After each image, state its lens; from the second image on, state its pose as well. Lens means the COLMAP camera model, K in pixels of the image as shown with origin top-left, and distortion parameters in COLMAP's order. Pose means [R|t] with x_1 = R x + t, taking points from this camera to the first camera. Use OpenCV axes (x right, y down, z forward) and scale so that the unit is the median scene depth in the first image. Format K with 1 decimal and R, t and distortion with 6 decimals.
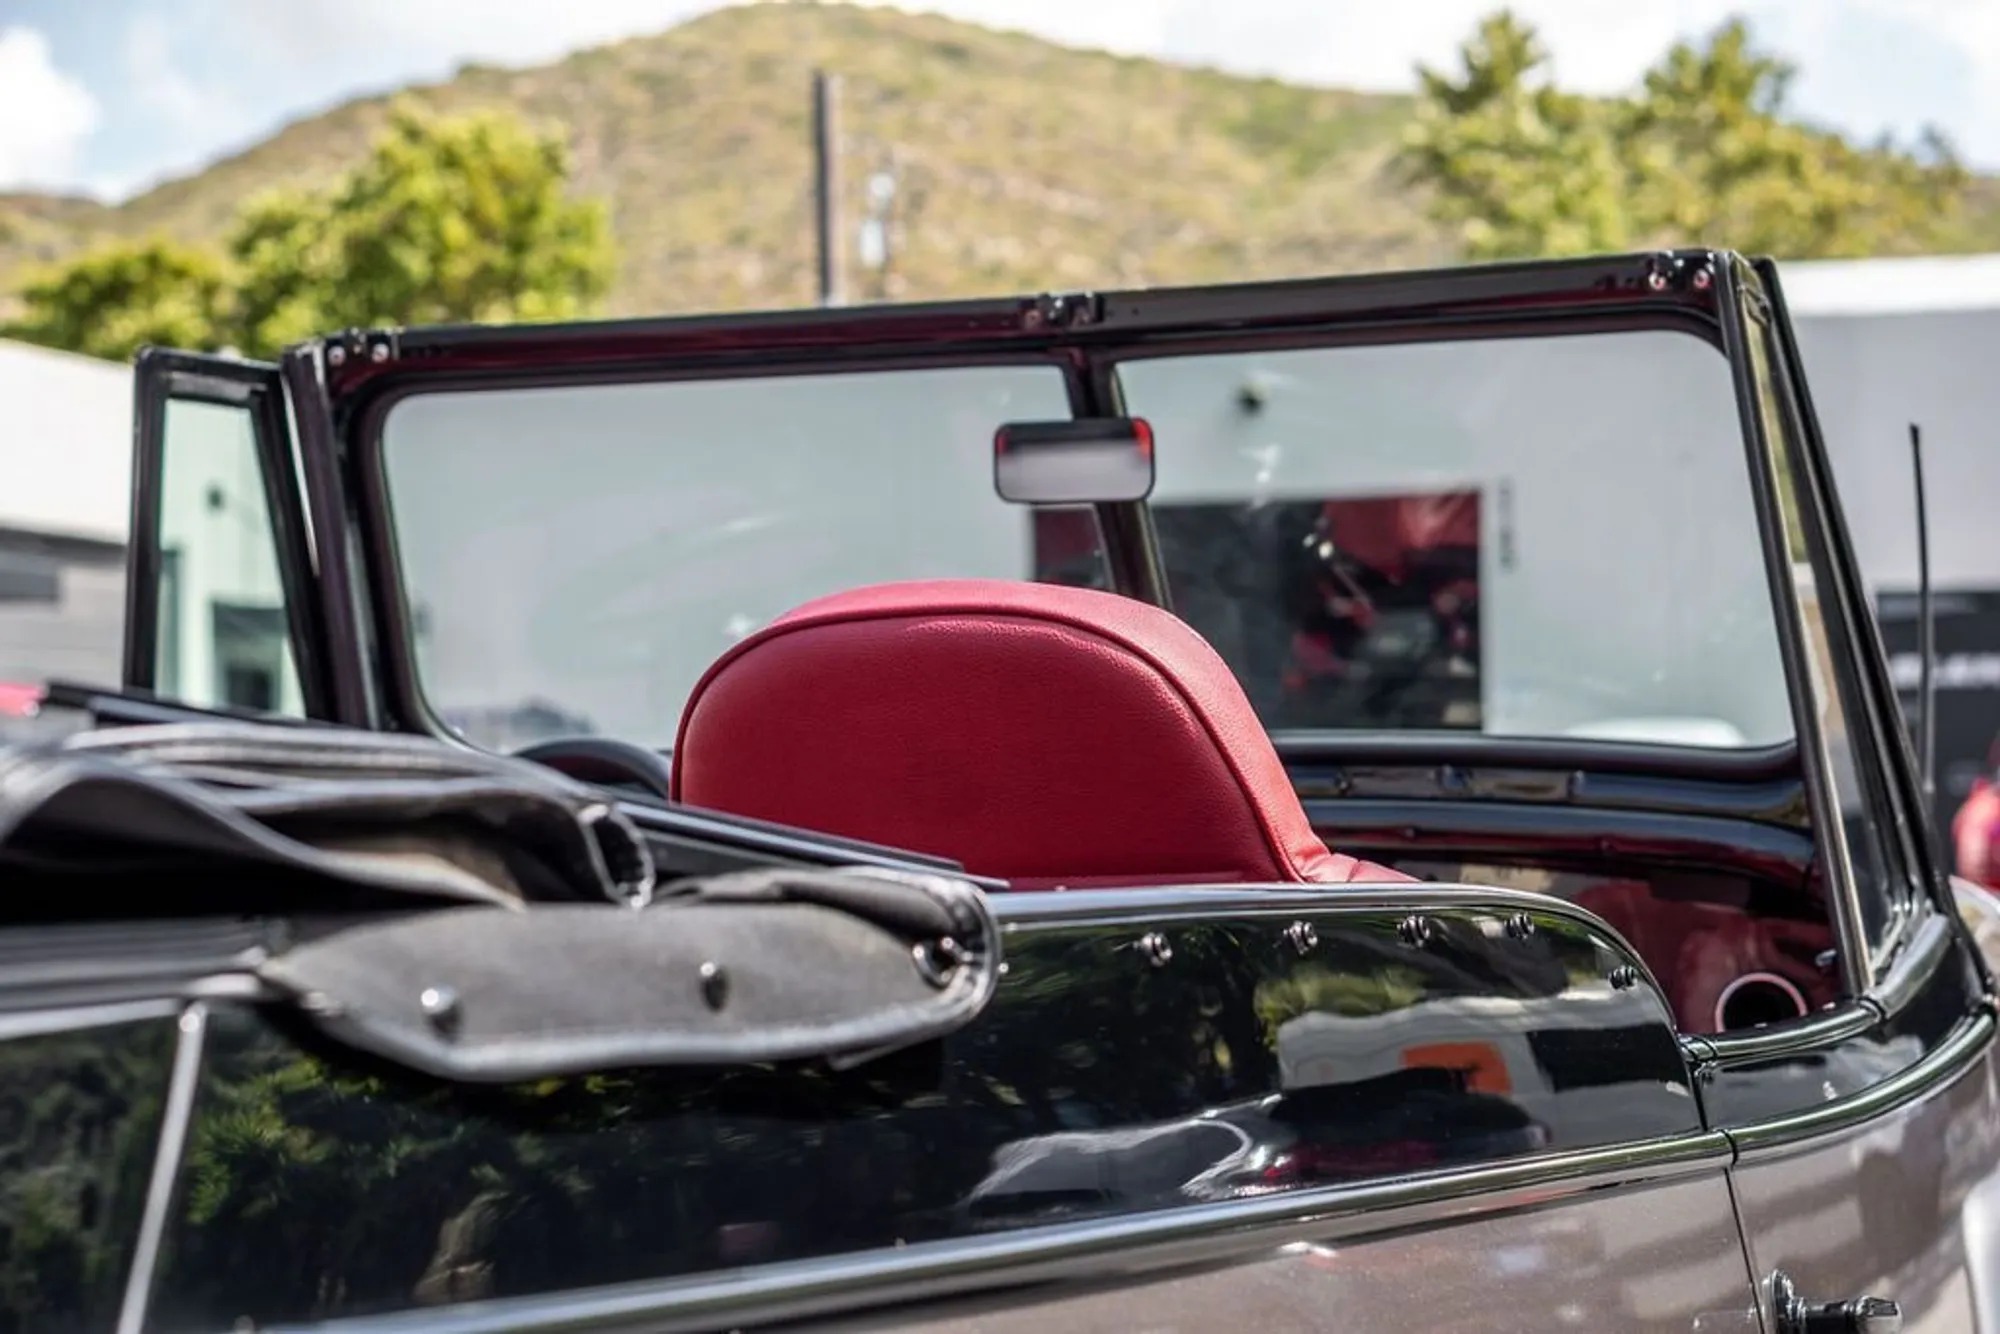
lens RADIAL K [[4388.1, 0, 1008.4], [0, 4388.1, 662.0], [0, 0, 1]] dist [0.051588, 0.000000]
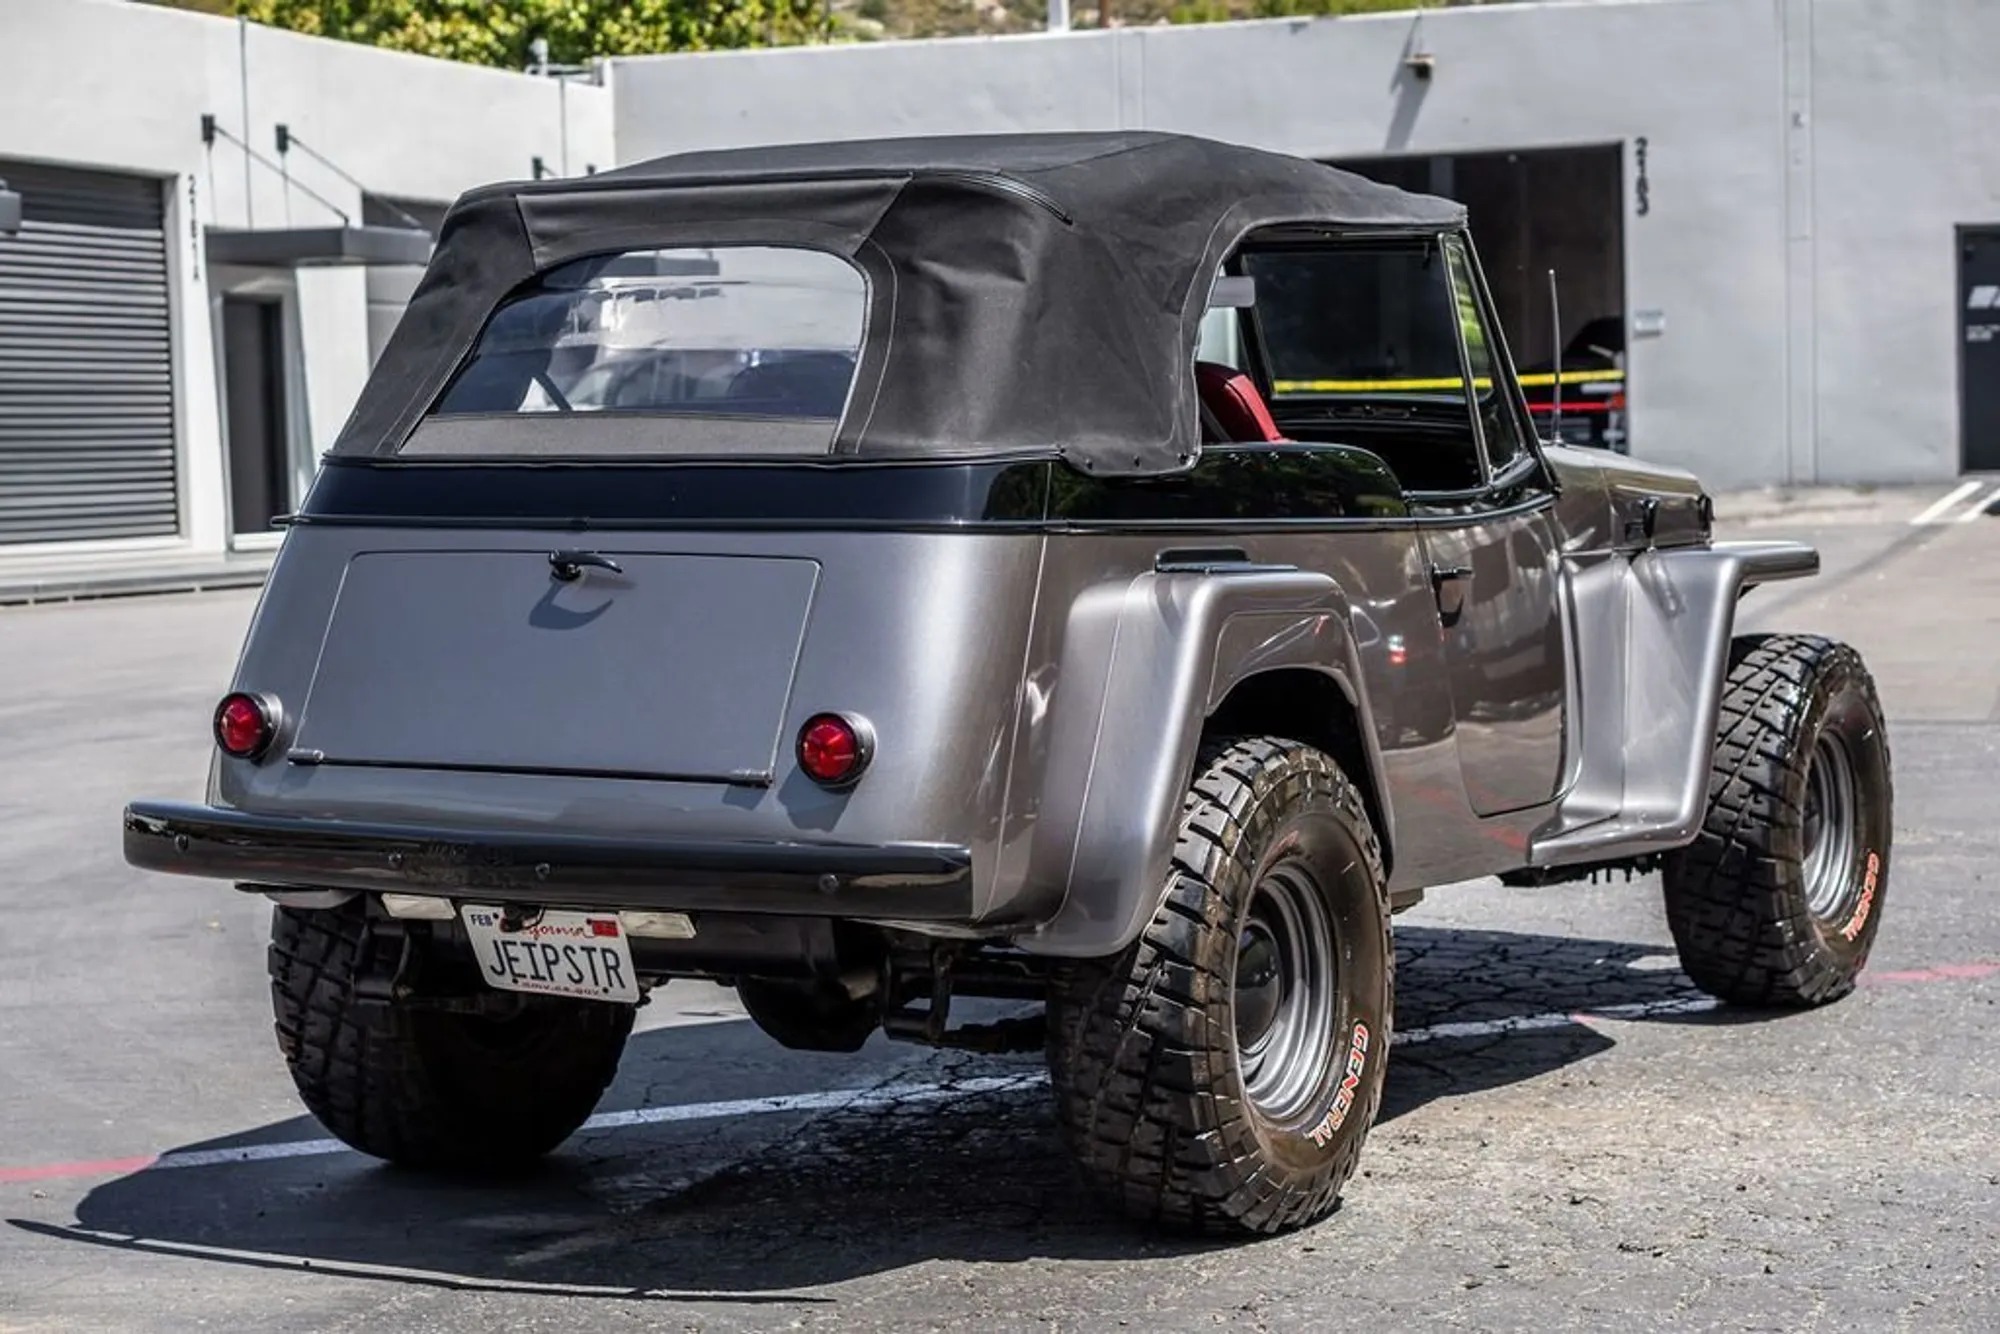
lens RADIAL K [[4319.2, 0, 998.6], [0, 4319.2, 662.1], [0, 0, 1]] dist [0.068062, 0.000000]
pose [[0.998451, 0.000574, -0.055630, 0.021137], [0.004479, 0.995872, 0.090654, -0.065711], [0.055453, -0.090763, 0.994327, -1.796402]]
